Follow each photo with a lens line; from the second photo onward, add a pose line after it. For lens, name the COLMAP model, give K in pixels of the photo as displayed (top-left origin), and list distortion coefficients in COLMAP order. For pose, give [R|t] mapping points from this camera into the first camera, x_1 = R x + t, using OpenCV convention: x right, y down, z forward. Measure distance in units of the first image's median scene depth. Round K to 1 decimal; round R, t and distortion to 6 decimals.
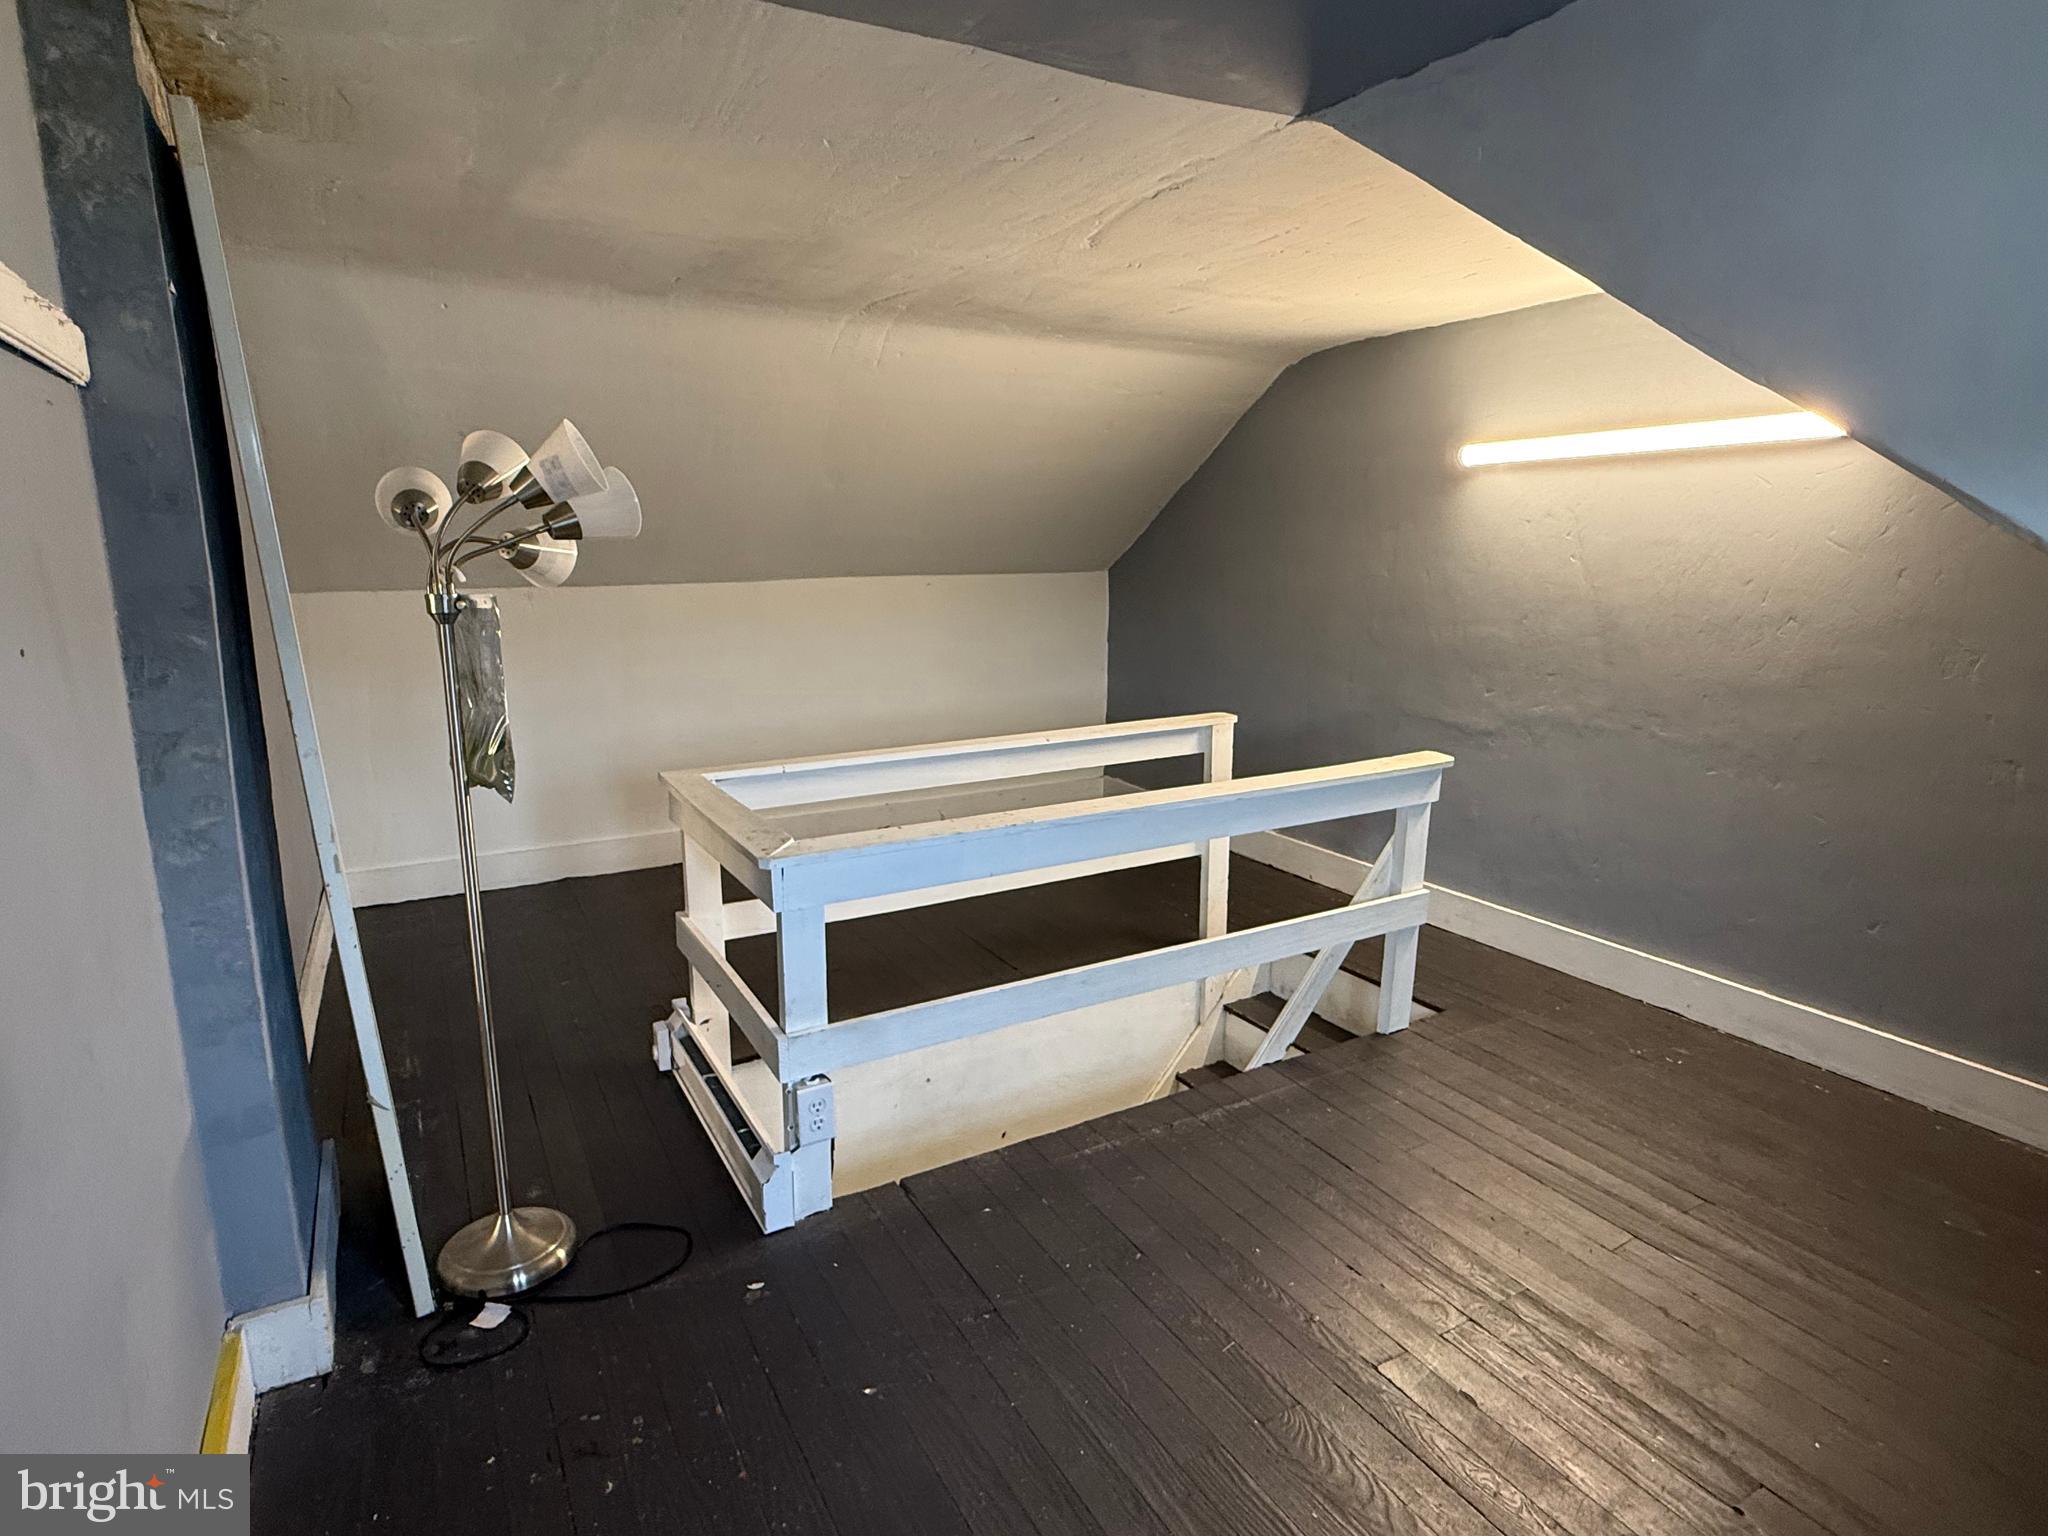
lens RADIAL K [[1062.5, 0, 1024.6], [0, 1062.5, 768.8], [0, 0, 1]] dist [0.001950, 0.001292]
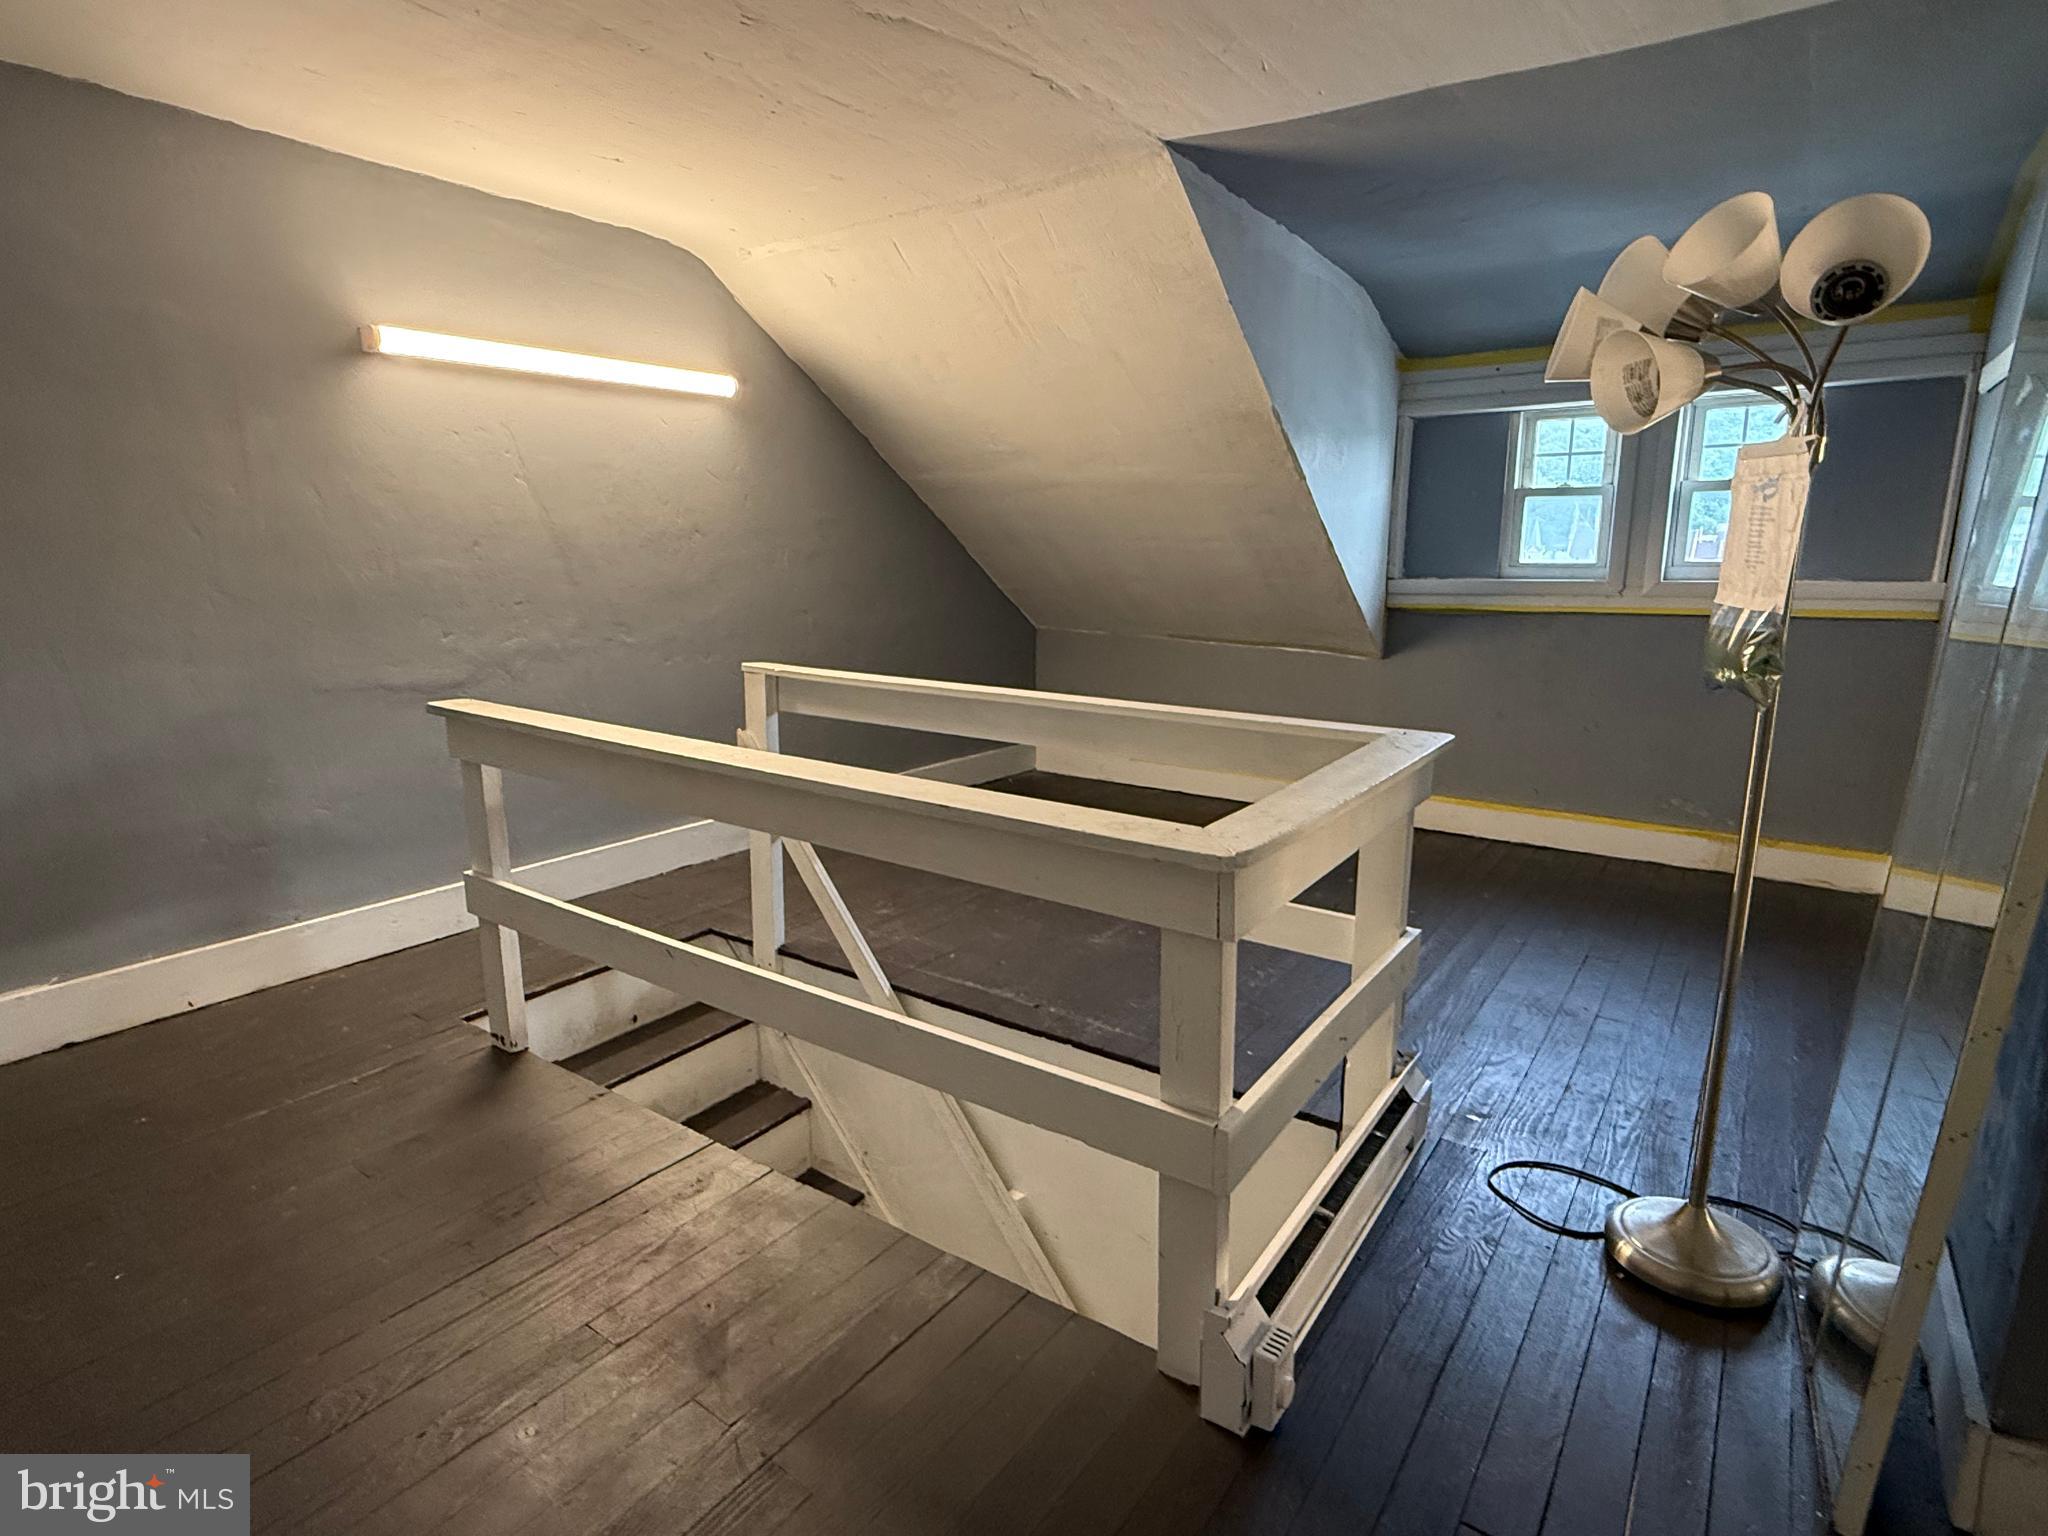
lens RADIAL K [[1062.5, 0, 1027.3], [0, 1062.5, 768.9], [0, 0, 1]] dist [0.001950, 0.001292]
pose [[-0.405038, -0.202225, 0.891655, -0.570332], [0.179864, 0.938552, 0.294565, -0.151939], [-0.896434, 0.279687, -0.343776, 0.992540]]
